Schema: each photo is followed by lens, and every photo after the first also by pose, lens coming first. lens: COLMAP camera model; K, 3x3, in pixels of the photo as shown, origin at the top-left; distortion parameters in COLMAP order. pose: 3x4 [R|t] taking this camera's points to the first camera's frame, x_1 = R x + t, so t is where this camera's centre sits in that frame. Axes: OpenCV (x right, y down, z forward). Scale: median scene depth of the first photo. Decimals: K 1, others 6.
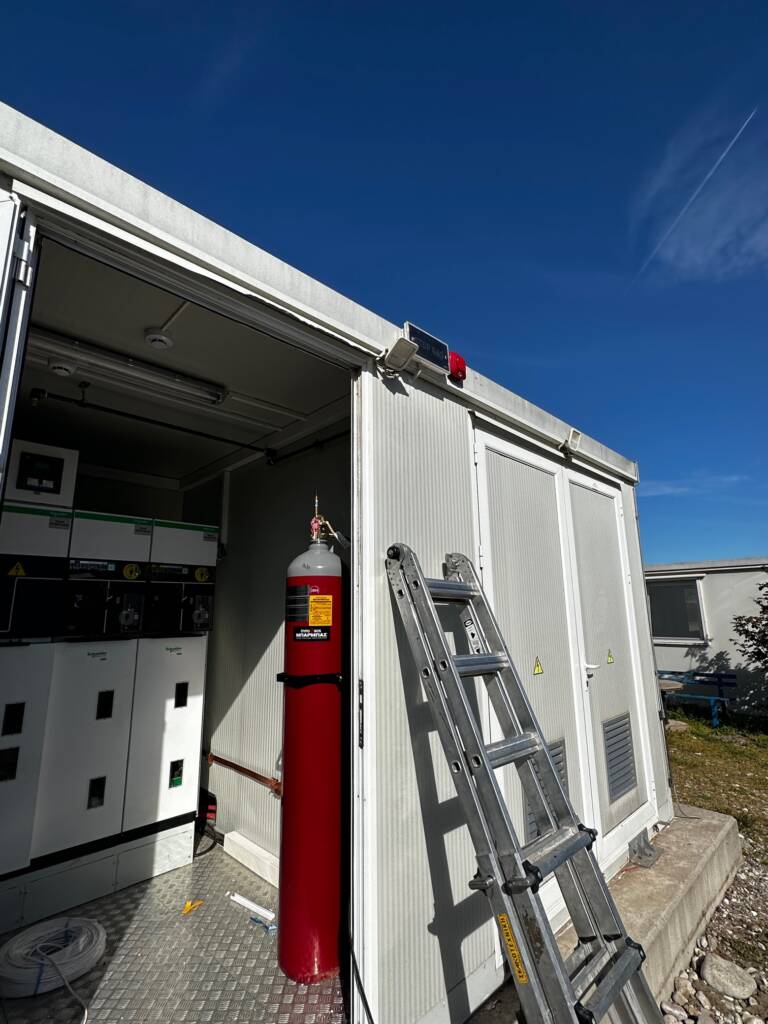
lens RADIAL K [[483.8, 0, 384.0], [0, 483.8, 512.0], [0, 0, 1]] dist [-0.002533, 0.001175]
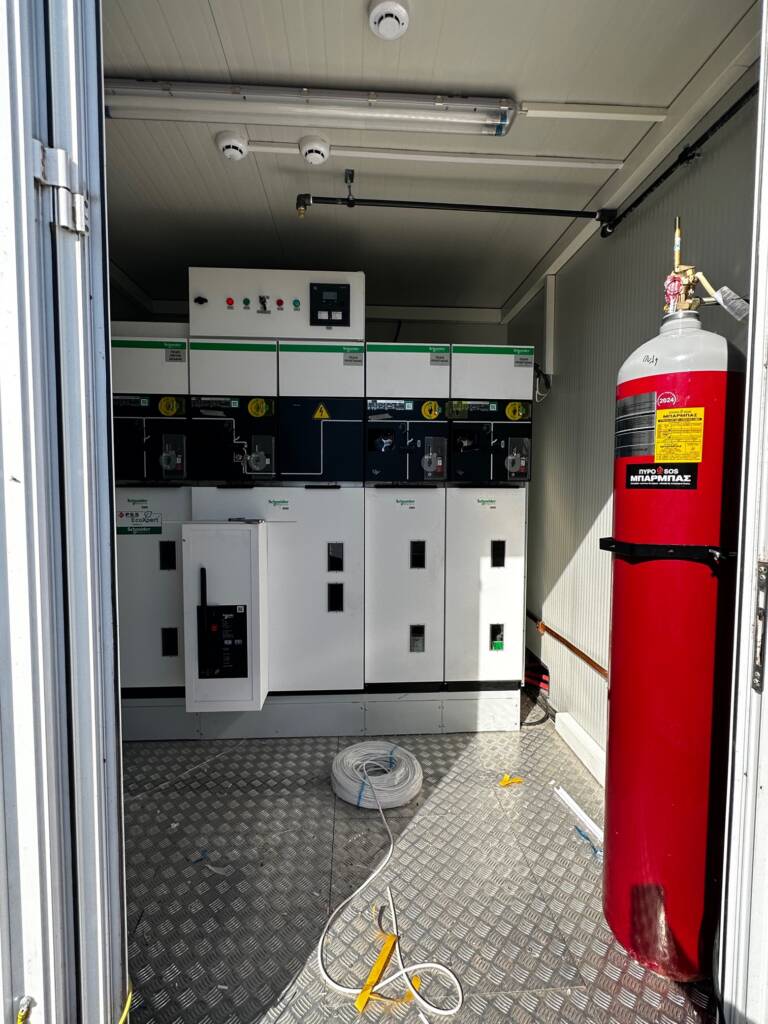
lens RADIAL K [[483.8, 0, 384.0], [0, 483.8, 512.0], [0, 0, 1]] dist [-0.002533, 0.001175]
pose [[0.751118, 0.055057, -0.657868, -0.013398], [0.120624, 0.968295, 0.218758, 0.109407], [0.649054, -0.243667, 0.720663, 0.311958]]
